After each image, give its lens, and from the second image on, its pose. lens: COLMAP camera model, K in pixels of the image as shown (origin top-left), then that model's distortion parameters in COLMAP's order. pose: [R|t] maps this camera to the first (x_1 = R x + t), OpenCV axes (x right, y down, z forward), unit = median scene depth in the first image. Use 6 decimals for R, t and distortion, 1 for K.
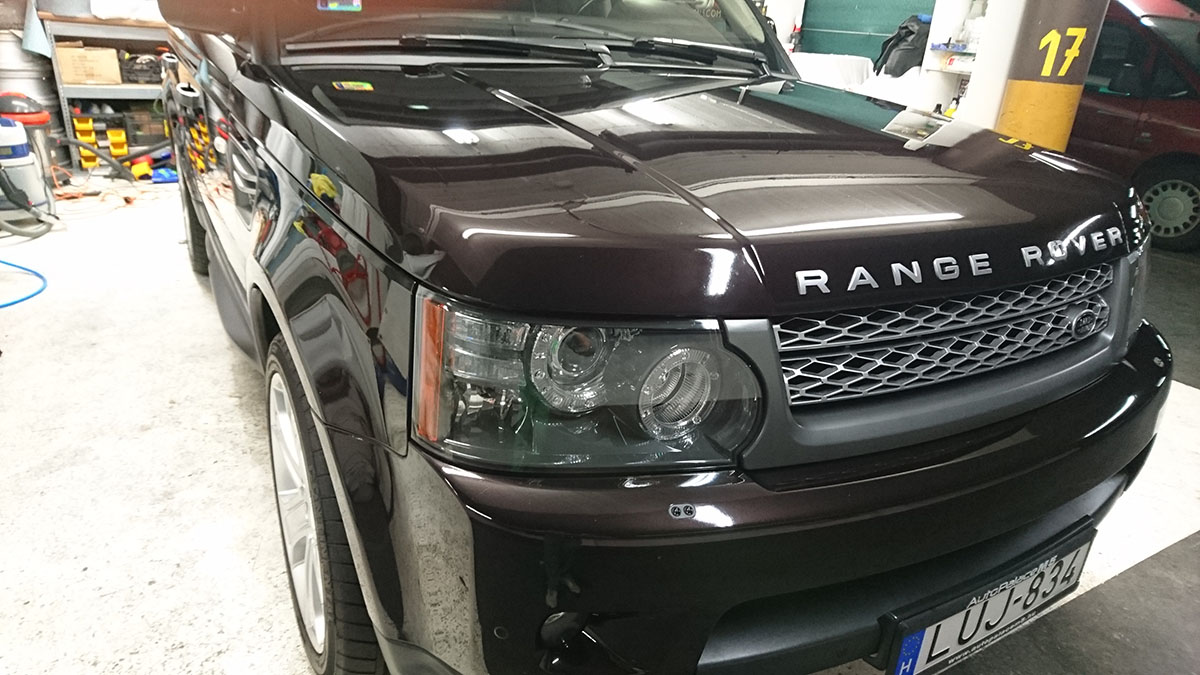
lens RADIAL K [[783.2, 0, 603.3], [0, 783.2, 330.6], [0, 0, 1]] dist [-0.003427, 0.002629]
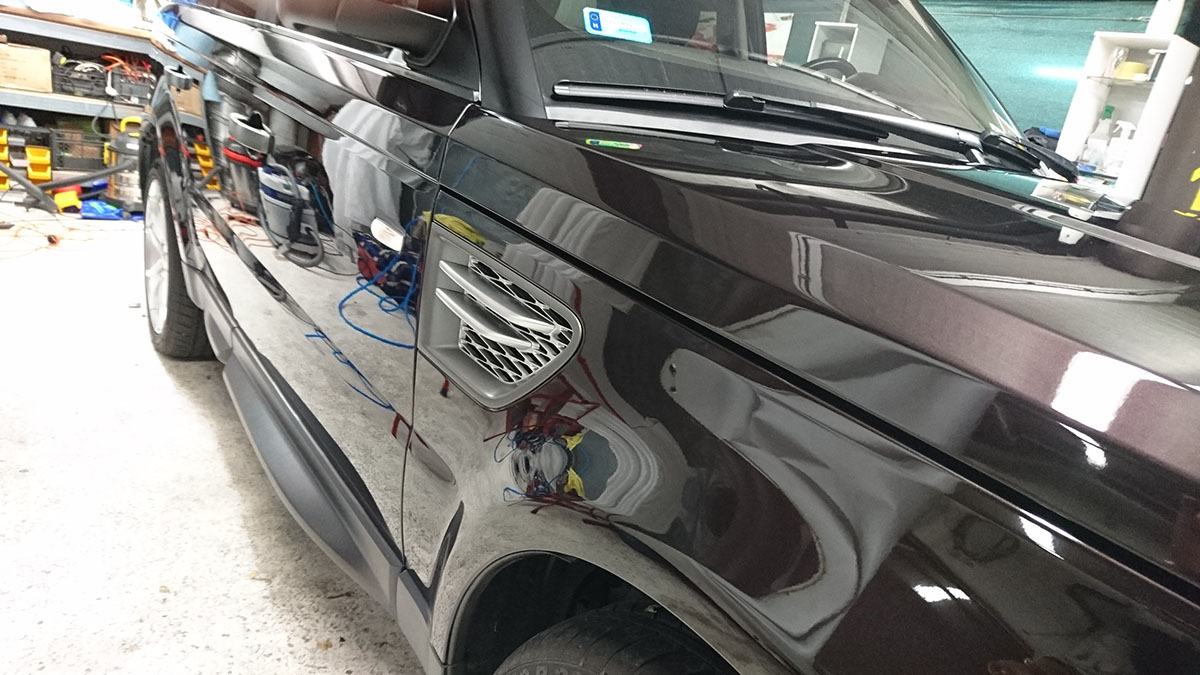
lens RADIAL K [[783.2, 0, 603.3], [0, 783.2, 330.6], [0, 0, 1]] dist [-0.003427, 0.002629]
pose [[0.988217, 0.079597, 0.130733, -0.142752], [-0.069360, 0.994291, -0.081082, -0.046064], [-0.136440, 0.071059, 0.988097, 0.143271]]
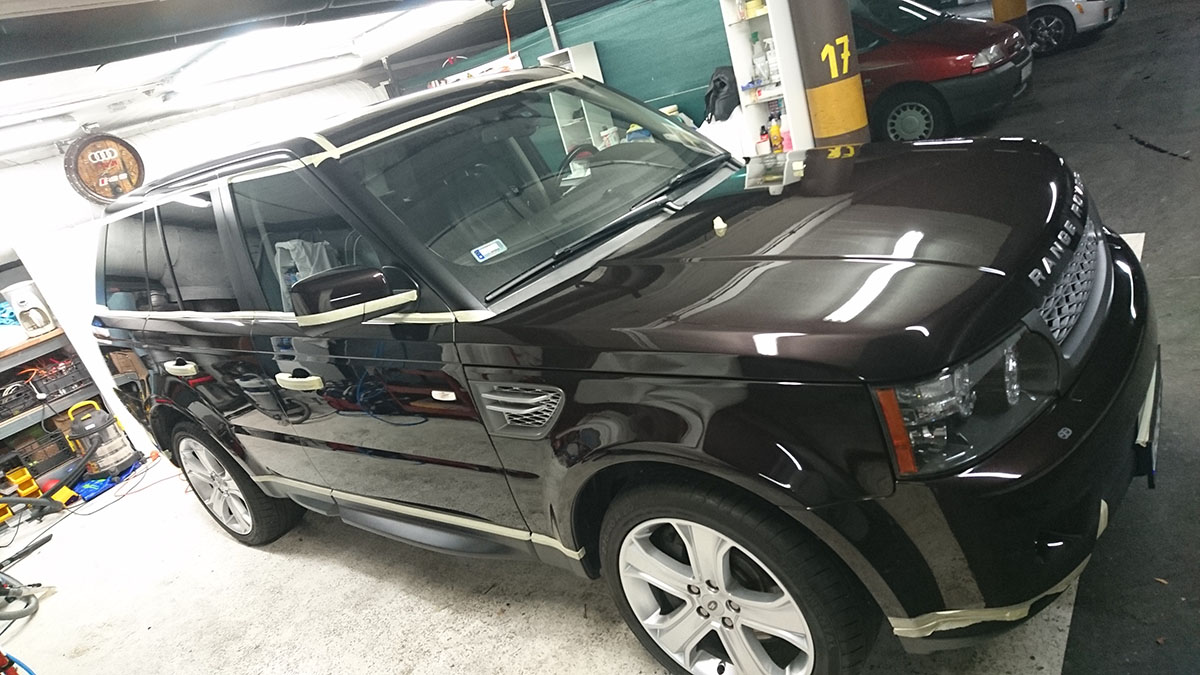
lens RADIAL K [[783.2, 0, 603.3], [0, 783.2, 330.6], [0, 0, 1]] dist [-0.003427, 0.002629]
pose [[0.861177, -0.436652, 0.260210, -0.194401], [0.457257, 0.889078, -0.021375, -0.066719], [-0.222014, 0.137390, 0.965315, -0.075645]]
